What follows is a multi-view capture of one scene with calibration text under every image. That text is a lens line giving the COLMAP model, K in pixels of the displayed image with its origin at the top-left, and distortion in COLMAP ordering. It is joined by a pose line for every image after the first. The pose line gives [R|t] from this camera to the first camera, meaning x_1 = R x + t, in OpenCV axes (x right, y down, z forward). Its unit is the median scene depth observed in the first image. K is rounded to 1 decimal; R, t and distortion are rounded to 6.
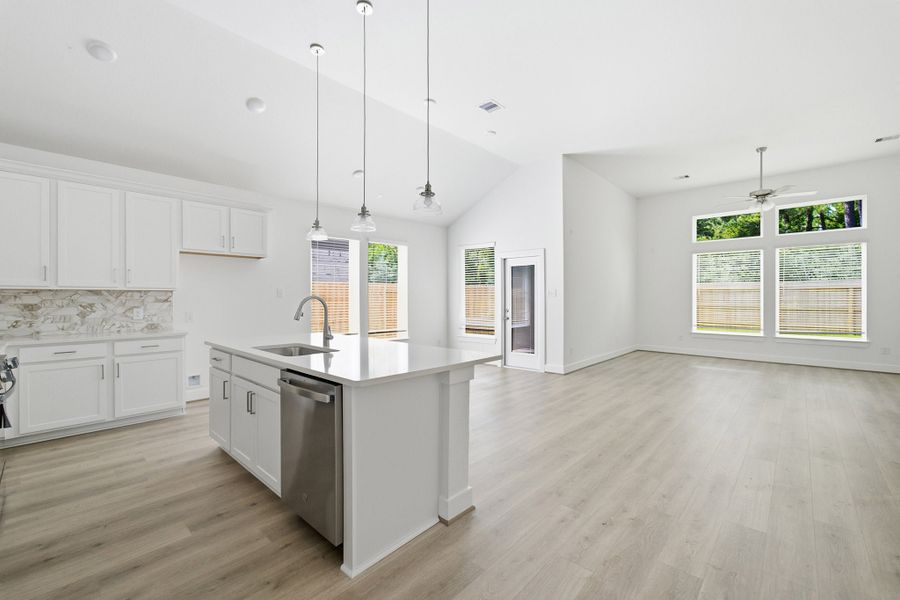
lens RADIAL K [[372.5, 0, 447.4], [0, 372.5, 295.2], [0, 0, 1]] dist [-0.000759, -0.000142]
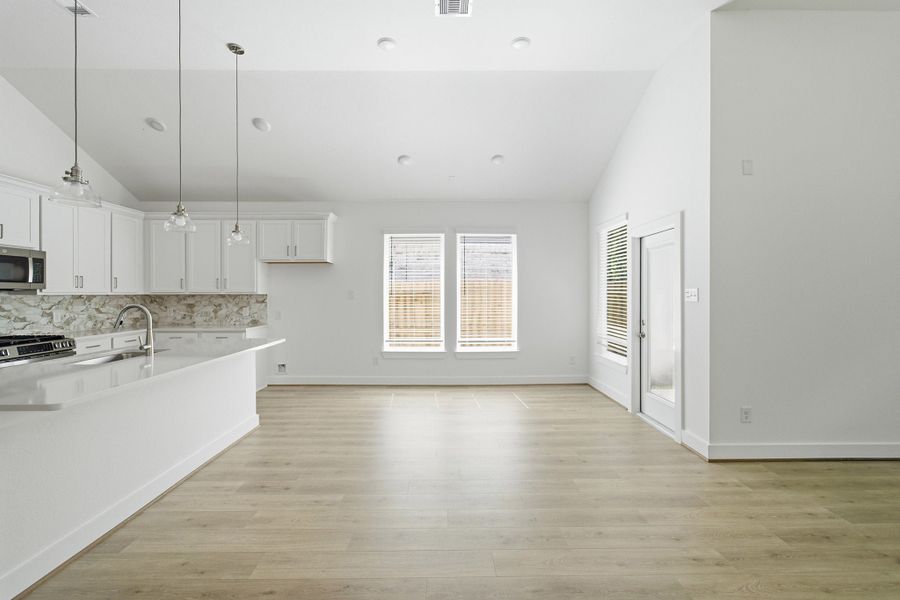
lens RADIAL K [[372.5, 0, 447.4], [0, 372.5, 295.2], [0, 0, 1]] dist [-0.000759, -0.000142]
pose [[0.699665, 0.003822, -0.714461, 0.640625], [0.004314, 0.999945, 0.009573, -0.019388], [0.714458, -0.009781, 0.699610, 0.616496]]
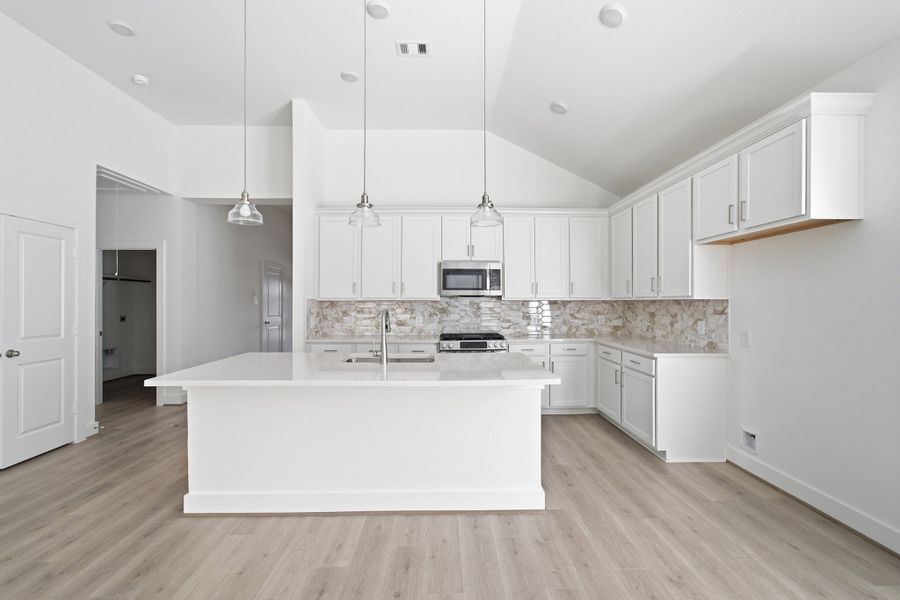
lens RADIAL K [[372.6, 0, 450.0], [0, 372.6, 300.0], [0, 0, 1]] dist [-0.000484, 0.000207]
pose [[-0.706711, 0.000313, -0.707502, 0.152006], [0.008110, 0.999938, -0.007659, -0.009859], [0.707456, -0.011151, -0.706670, 1.246658]]
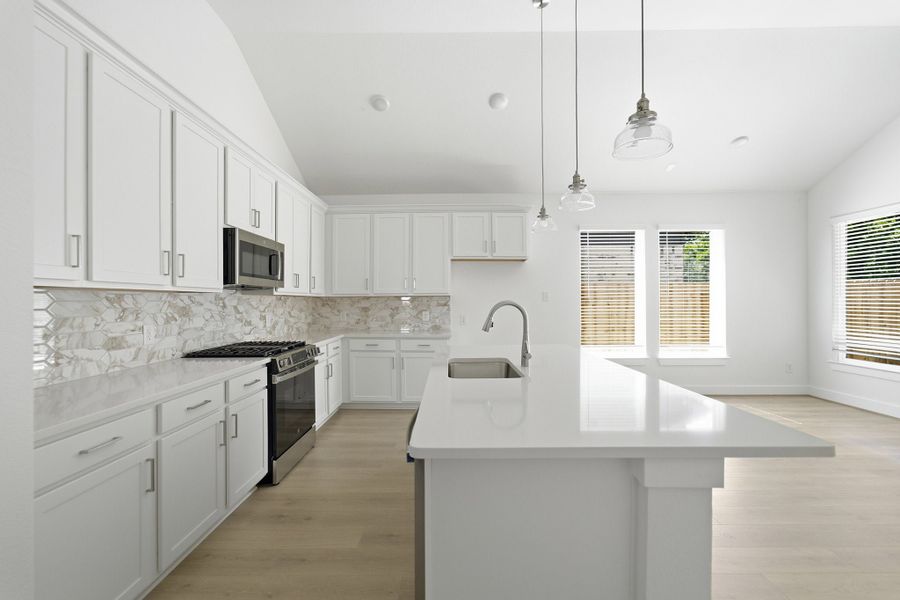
lens RADIAL K [[375.8, 0, 450.7], [0, 375.8, 296.7], [0, 0, 1]] dist [-0.031785, 0.000289]
pose [[0.679199, -0.010194, -0.733884, 0.099408], [0.007468, 0.999948, -0.006977, -0.002378], [0.733916, -0.000742, 0.679239, 0.262945]]
